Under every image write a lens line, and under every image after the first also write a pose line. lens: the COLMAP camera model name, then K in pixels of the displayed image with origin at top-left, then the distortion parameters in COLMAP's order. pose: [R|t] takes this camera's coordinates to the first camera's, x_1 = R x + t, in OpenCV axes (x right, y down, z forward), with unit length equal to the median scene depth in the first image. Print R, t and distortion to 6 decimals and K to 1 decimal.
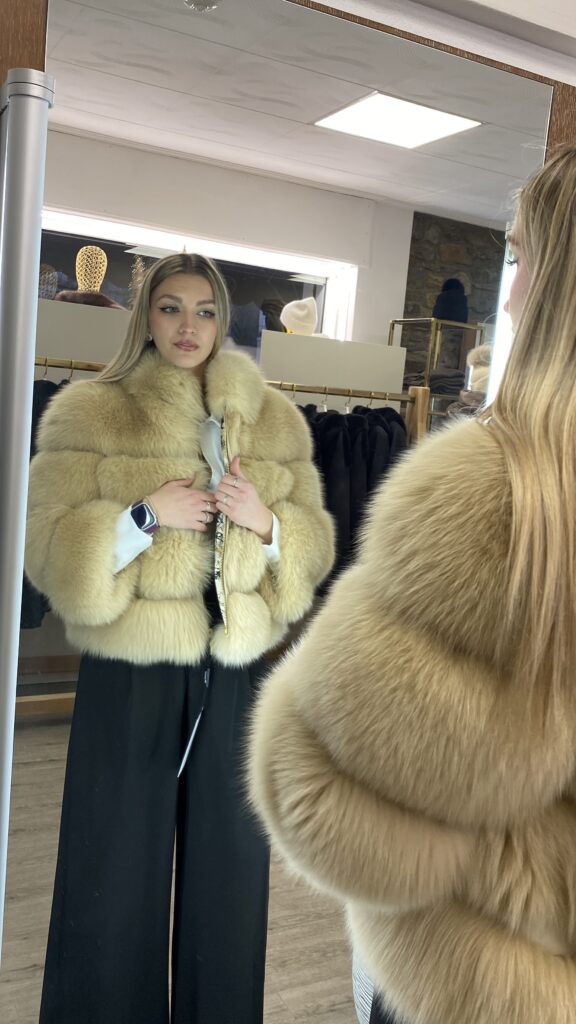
lens RADIAL K [[1018.5, 0, 288.0], [0, 1018.5, 512.0], [0, 0, 1]] dist [-0.014773, -0.025550]
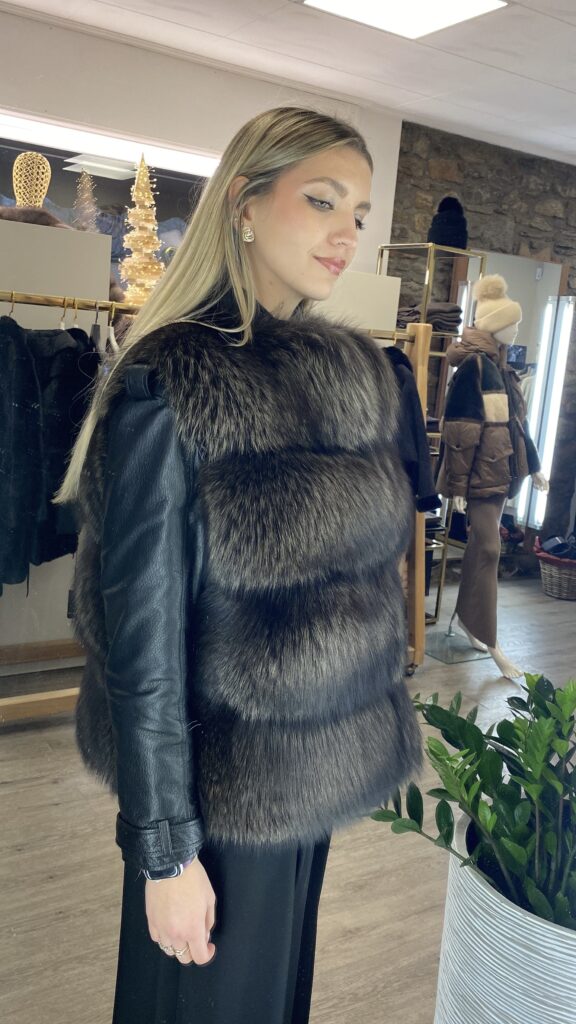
lens RADIAL K [[1018.5, 0, 288.0], [0, 1018.5, 512.0], [0, 0, 1]] dist [-0.014773, -0.025550]
pose [[0.997636, -0.011028, 0.067827, -0.038947], [0.006531, 0.997788, 0.066162, -0.019630], [-0.068407, -0.065562, 0.995501, 0.126984]]
